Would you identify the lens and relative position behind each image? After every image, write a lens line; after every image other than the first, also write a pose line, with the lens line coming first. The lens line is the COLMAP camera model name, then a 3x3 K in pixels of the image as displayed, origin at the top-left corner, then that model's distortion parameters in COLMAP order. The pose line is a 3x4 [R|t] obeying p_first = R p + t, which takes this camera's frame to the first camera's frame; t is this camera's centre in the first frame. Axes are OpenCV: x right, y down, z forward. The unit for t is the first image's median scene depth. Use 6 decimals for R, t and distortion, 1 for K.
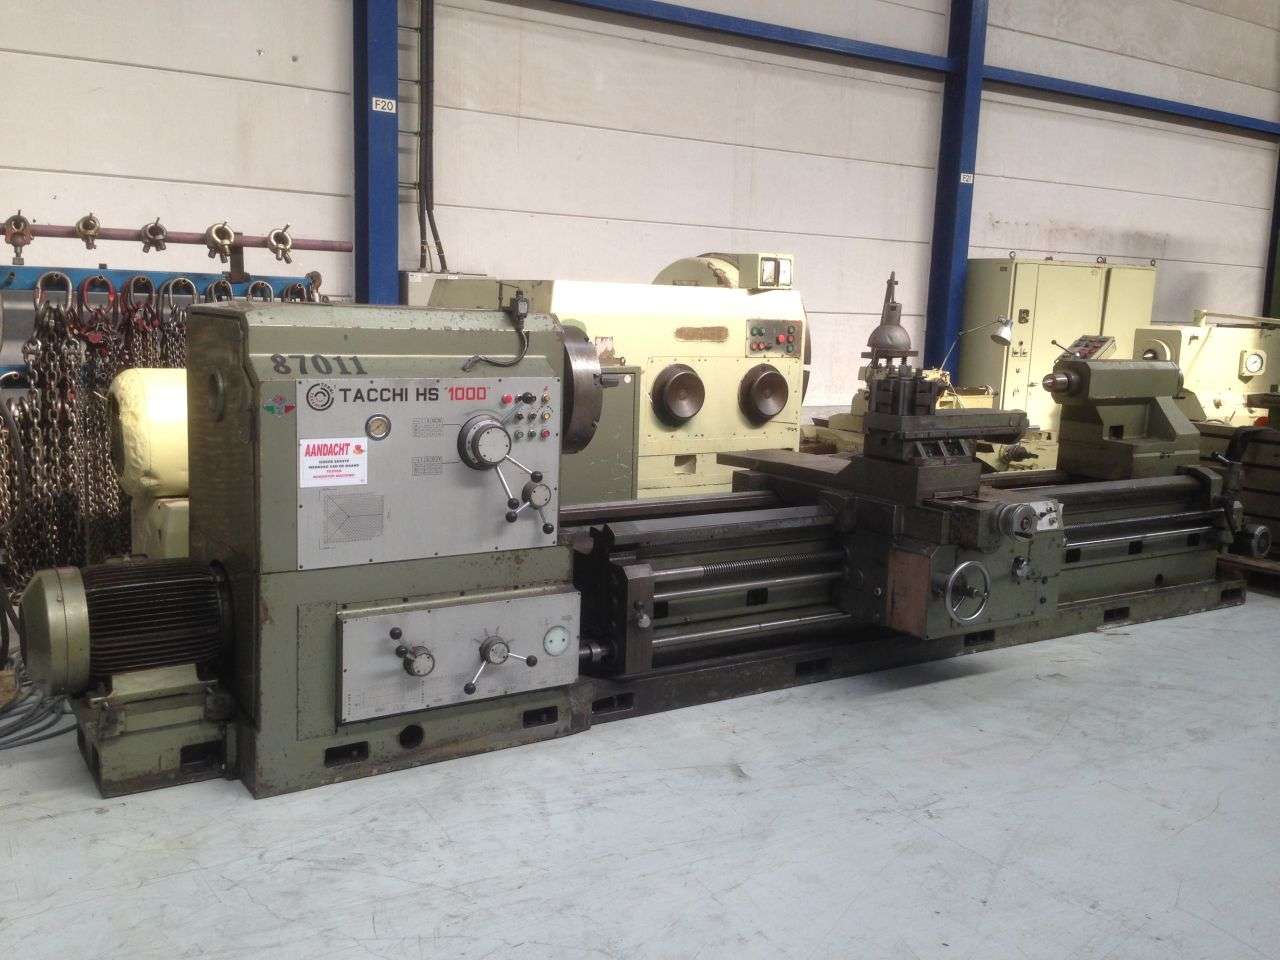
lens RADIAL K [[1177.3, 0, 640.0], [0, 1177.3, 480.0], [0, 0, 1]] dist [0.118262, -0.183430]
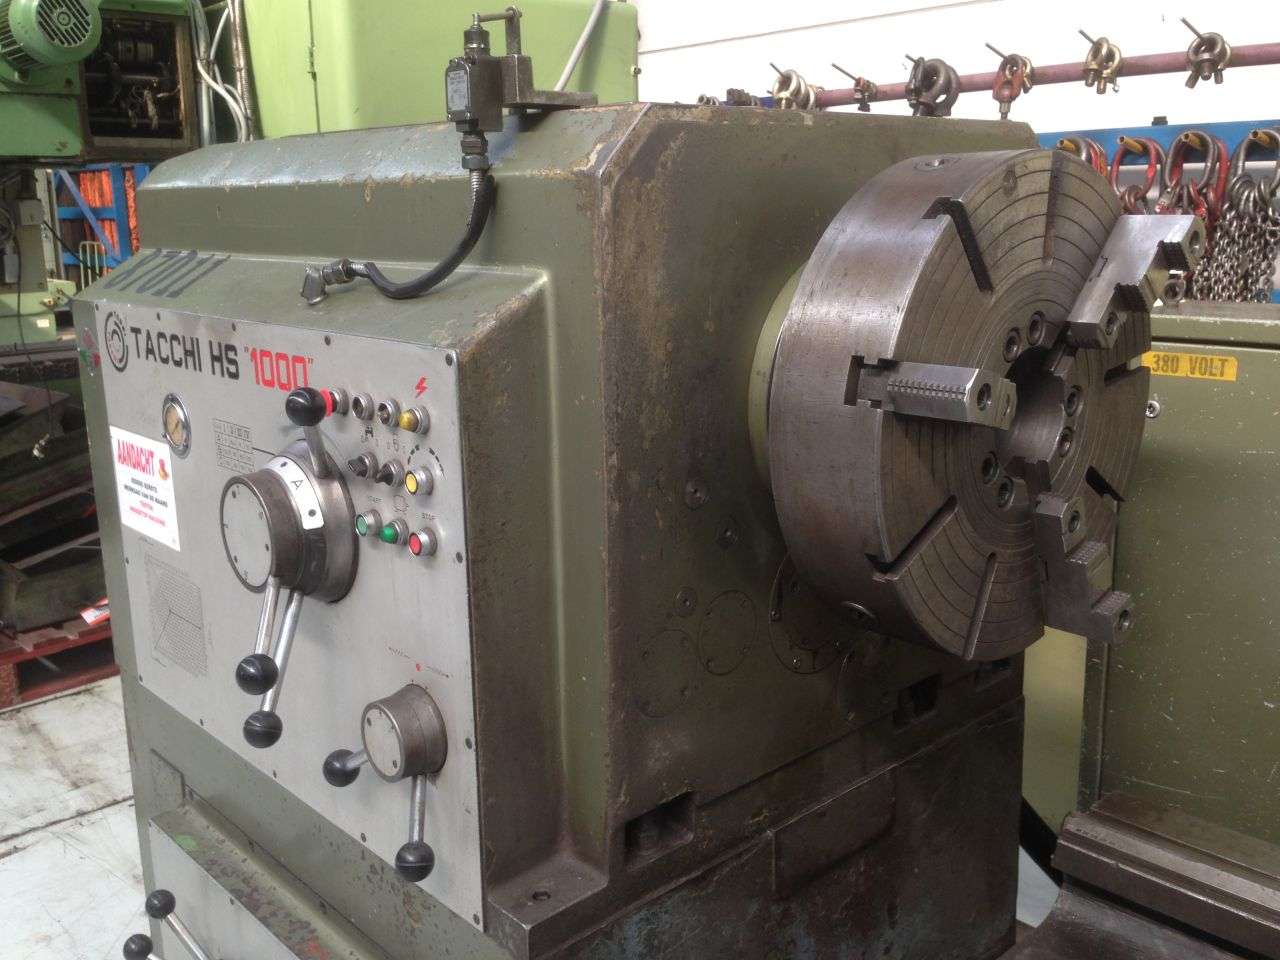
lens RADIAL K [[1177.3, 0, 640.0], [0, 1177.3, 480.0], [0, 0, 1]] dist [0.118262, -0.183430]
pose [[0.169365, 0.188653, -0.967329, 0.140484], [-0.124965, 0.977697, 0.168795, -0.075481], [0.977599, 0.092294, 0.189163, 0.693890]]
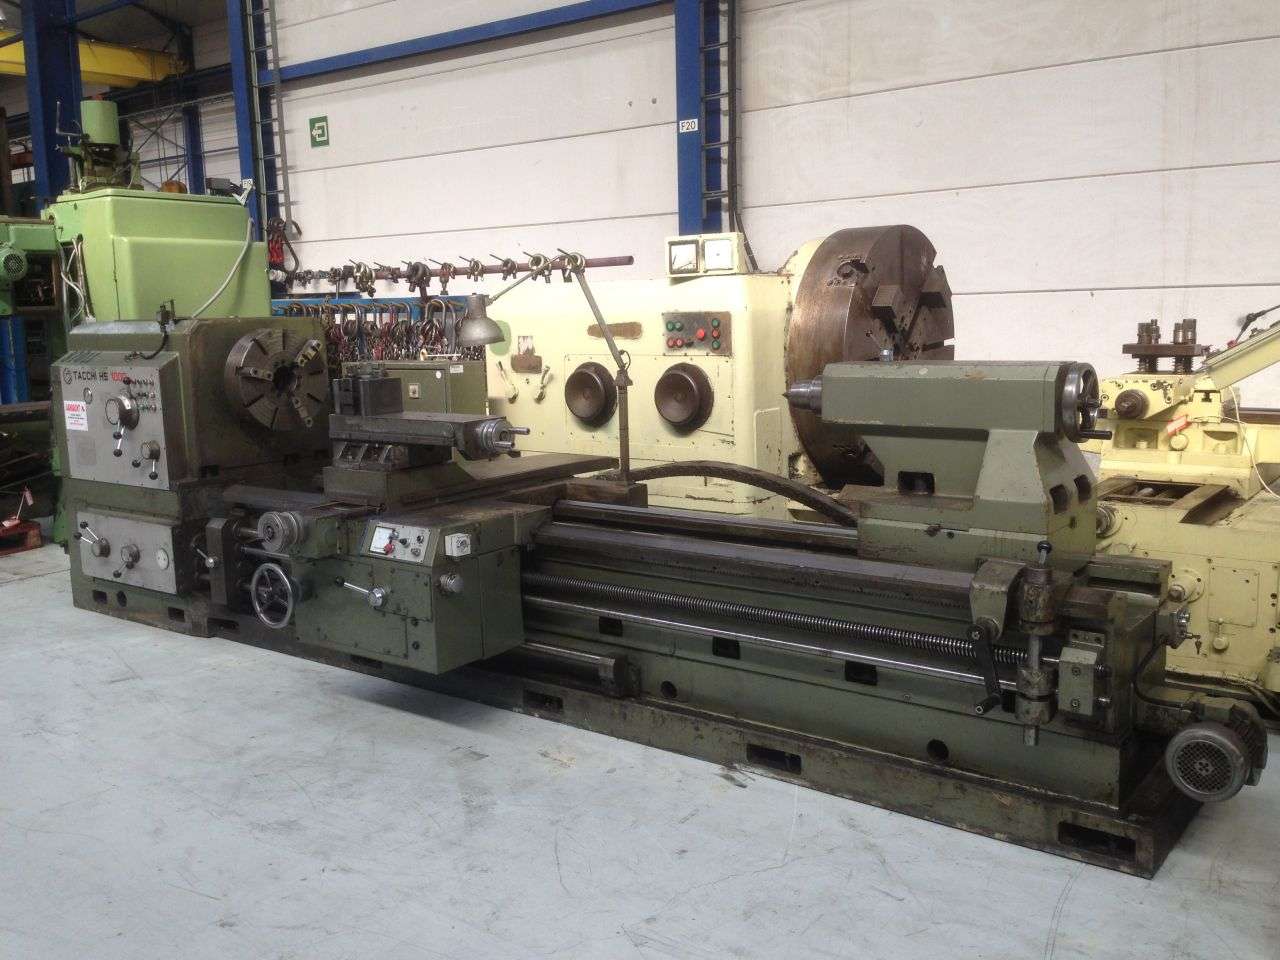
lens RADIAL K [[1177.3, 0, 640.0], [0, 1177.3, 480.0], [0, 0, 1]] dist [0.118262, -0.183430]
pose [[0.334526, 0.099386, -0.937131, 1.004030], [-0.099915, 0.992559, 0.069598, -0.076545], [0.937075, 0.070351, 0.341967, 0.740122]]
